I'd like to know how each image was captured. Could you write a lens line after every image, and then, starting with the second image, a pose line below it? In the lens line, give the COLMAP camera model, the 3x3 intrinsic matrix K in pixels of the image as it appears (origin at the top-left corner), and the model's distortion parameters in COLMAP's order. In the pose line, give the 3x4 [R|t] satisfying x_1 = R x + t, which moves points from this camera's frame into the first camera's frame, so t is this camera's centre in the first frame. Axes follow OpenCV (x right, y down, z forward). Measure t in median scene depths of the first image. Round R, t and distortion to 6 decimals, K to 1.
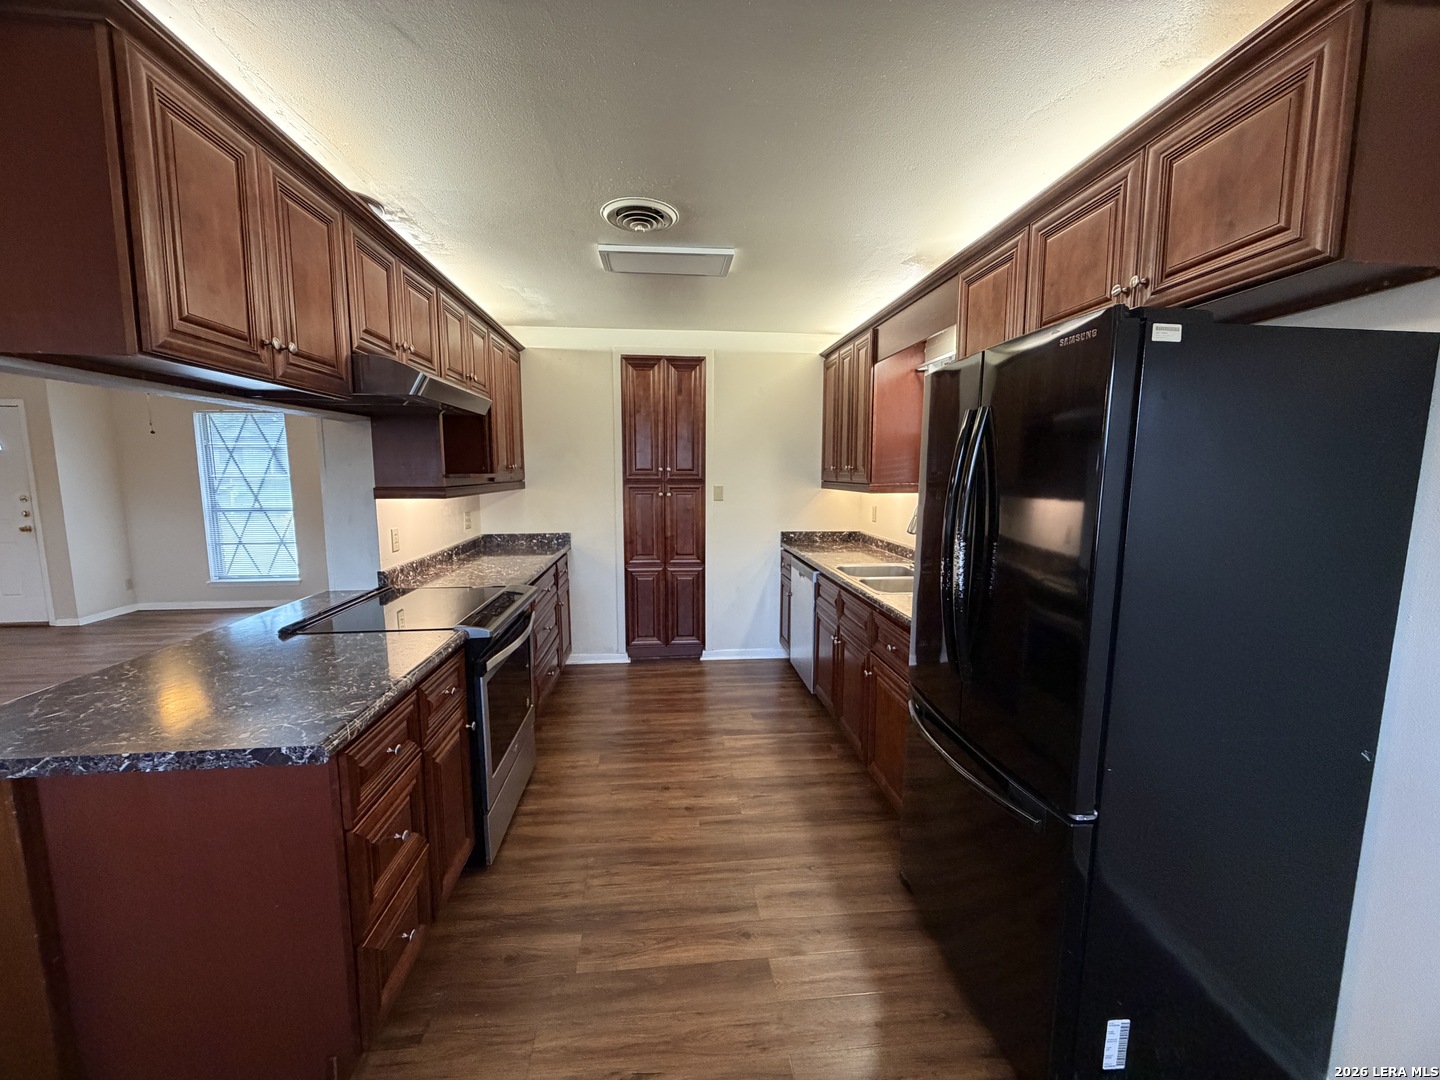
lens RADIAL K [[578.2, 0, 714.6], [0, 578.2, 536.2], [0, 0, 1]] dist [0.004274, 0.000560]
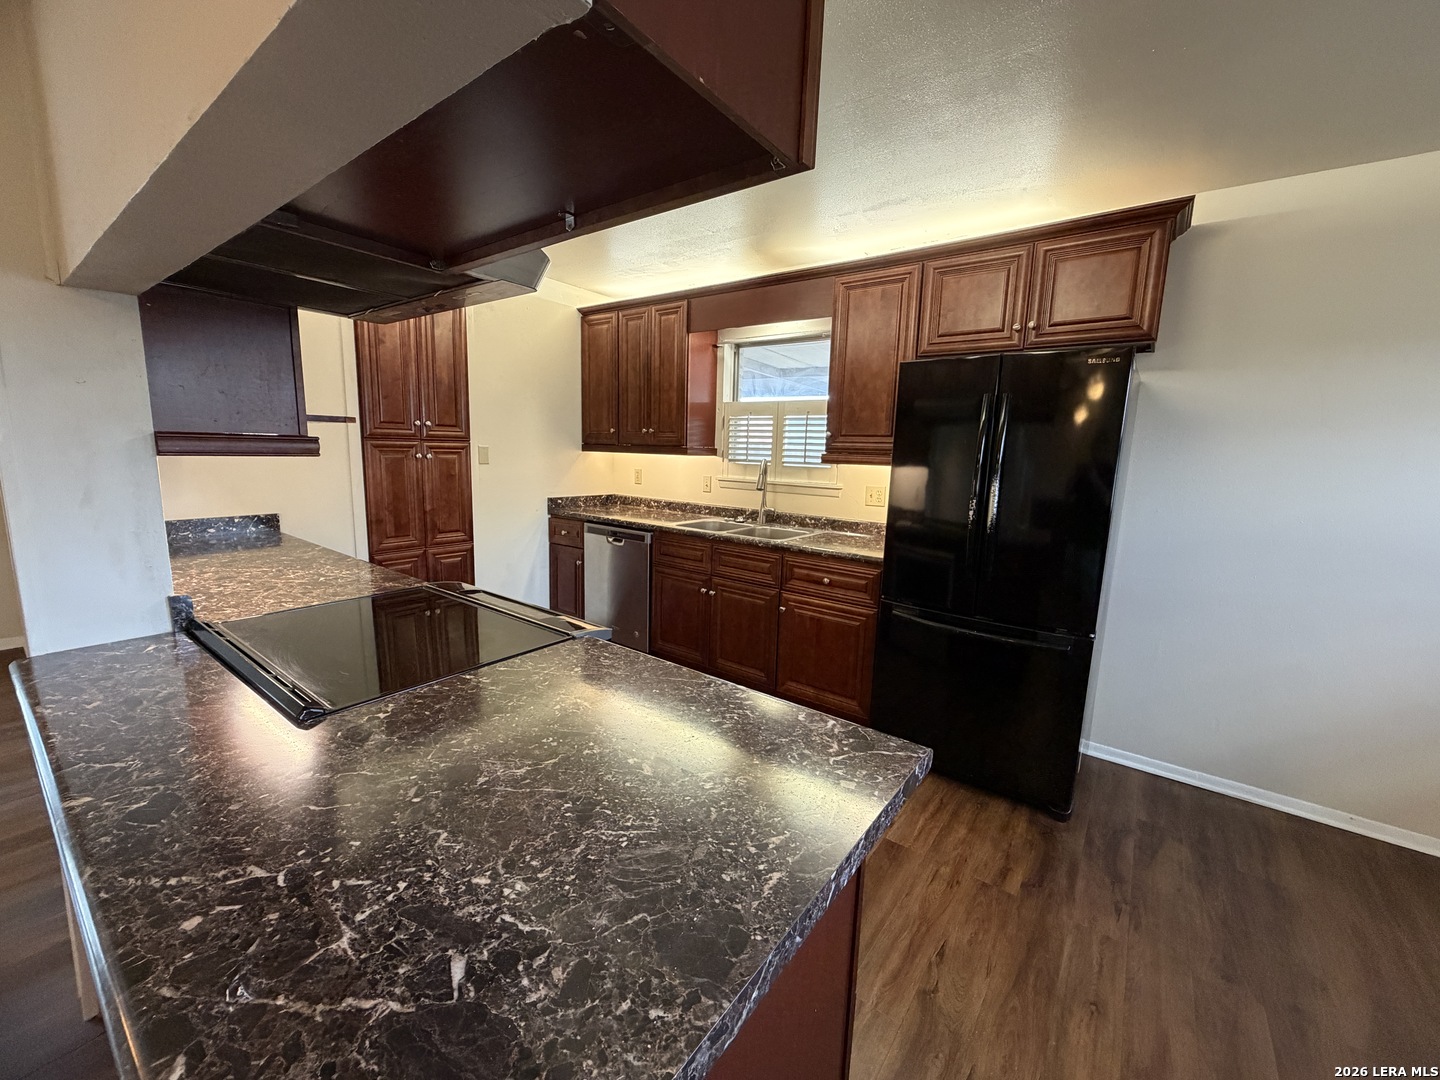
lens RADIAL K [[578.2, 0, 715.7], [0, 578.2, 540.0], [0, 0, 1]] dist [0.004274, 0.000560]
pose [[0.669558, -0.099024, 0.736129, -0.630076], [0.055007, 0.994962, 0.083810, -0.005888], [-0.740720, -0.015623, 0.671632, 0.297541]]
